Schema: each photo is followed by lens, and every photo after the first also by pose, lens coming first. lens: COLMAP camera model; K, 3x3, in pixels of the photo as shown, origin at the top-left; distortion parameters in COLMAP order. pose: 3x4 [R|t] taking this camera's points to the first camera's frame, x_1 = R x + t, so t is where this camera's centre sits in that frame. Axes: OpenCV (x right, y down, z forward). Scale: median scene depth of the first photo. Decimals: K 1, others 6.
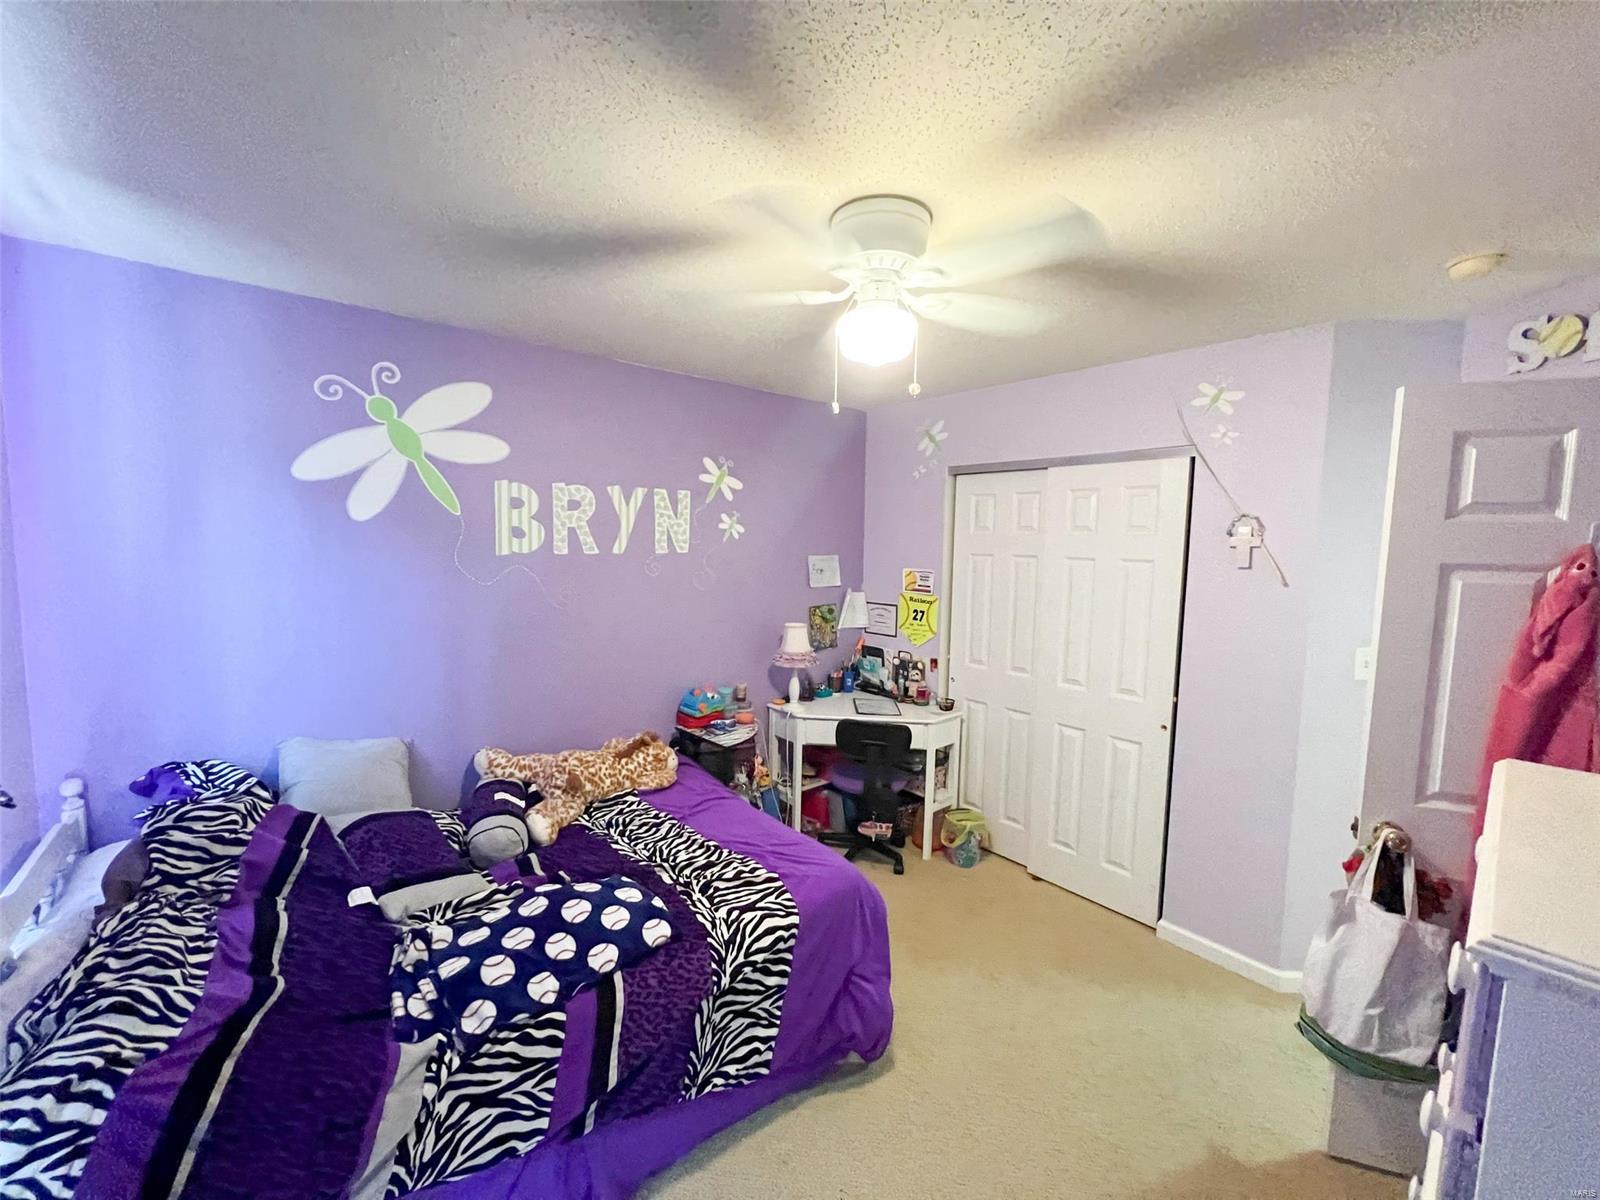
lens RADIAL K [[646.1, 0, 800.0], [0, 646.1, 600.0], [0, 0, 1]] dist [-0.000514, 0.000052]
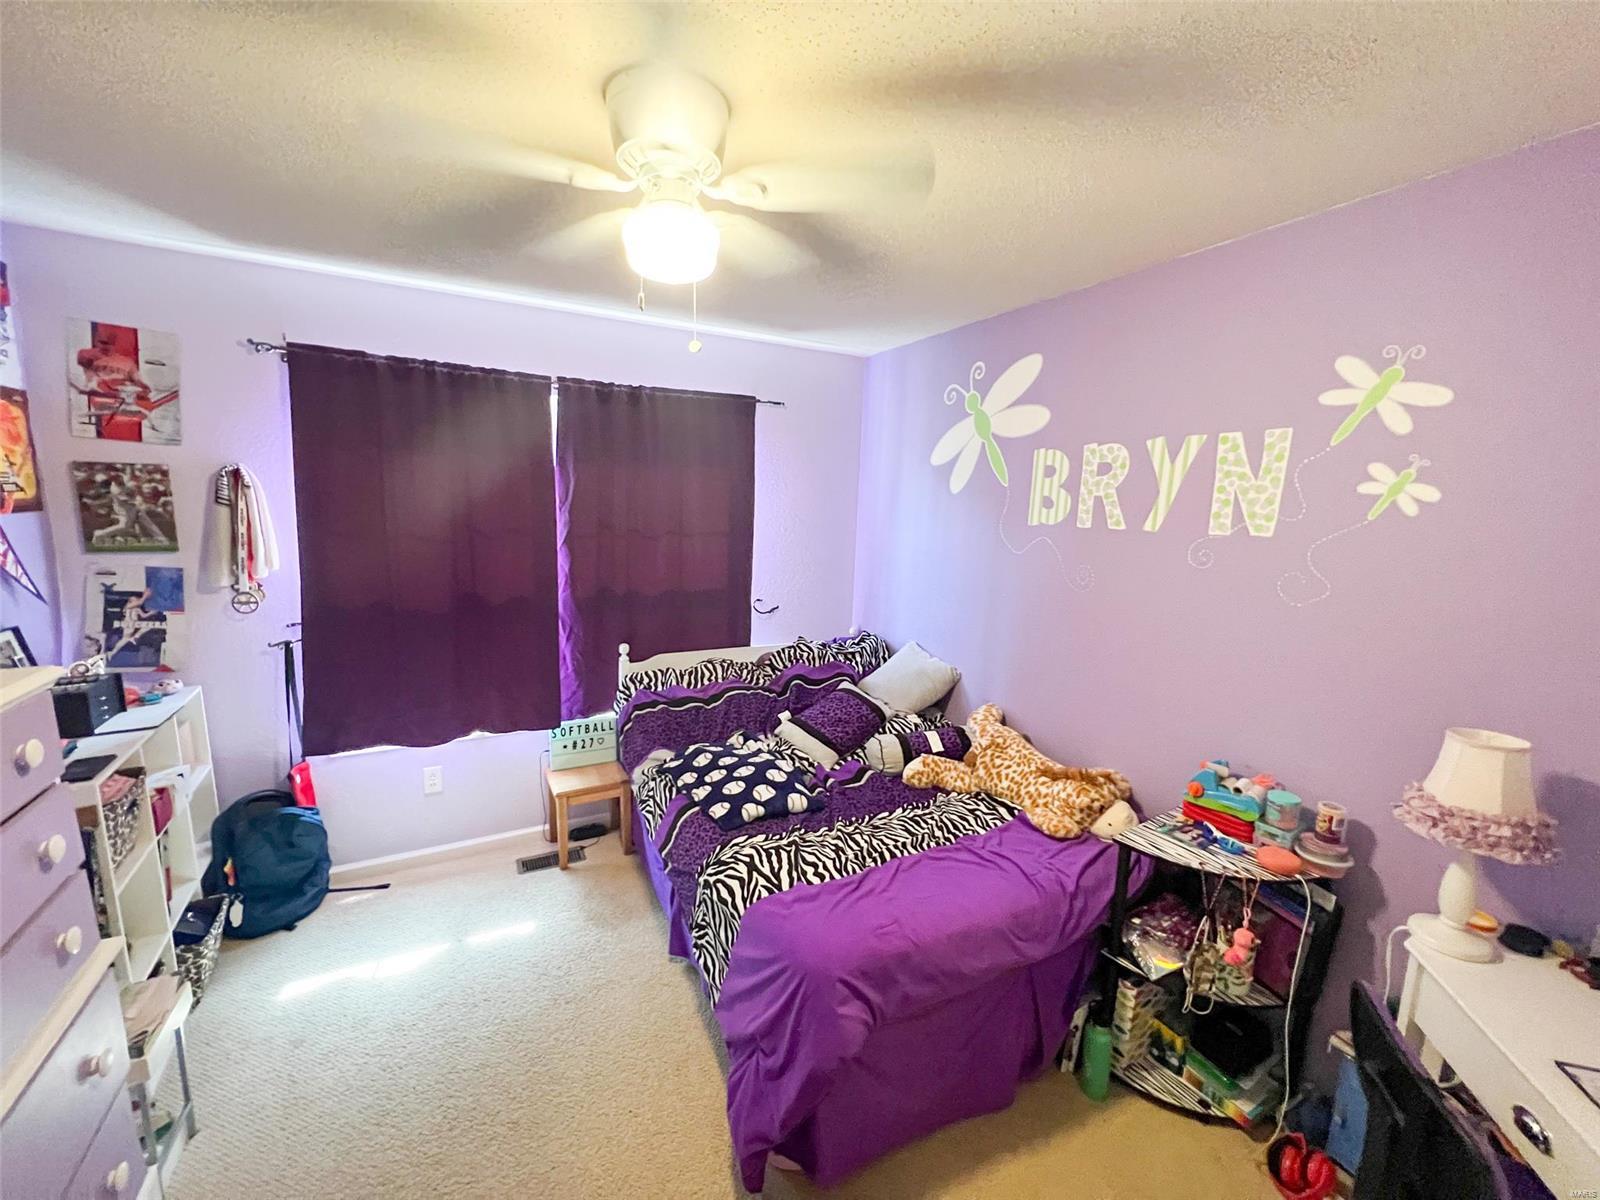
lens RADIAL K [[646.1, 0, 800.0], [0, 646.1, 600.0], [0, 0, 1]] dist [-0.000514, 0.000052]
pose [[-0.227432, 0.129064, -0.965203, 0.553637], [-0.120040, 0.979903, 0.159315, -0.067787], [0.966367, 0.152096, -0.207369, 0.821522]]
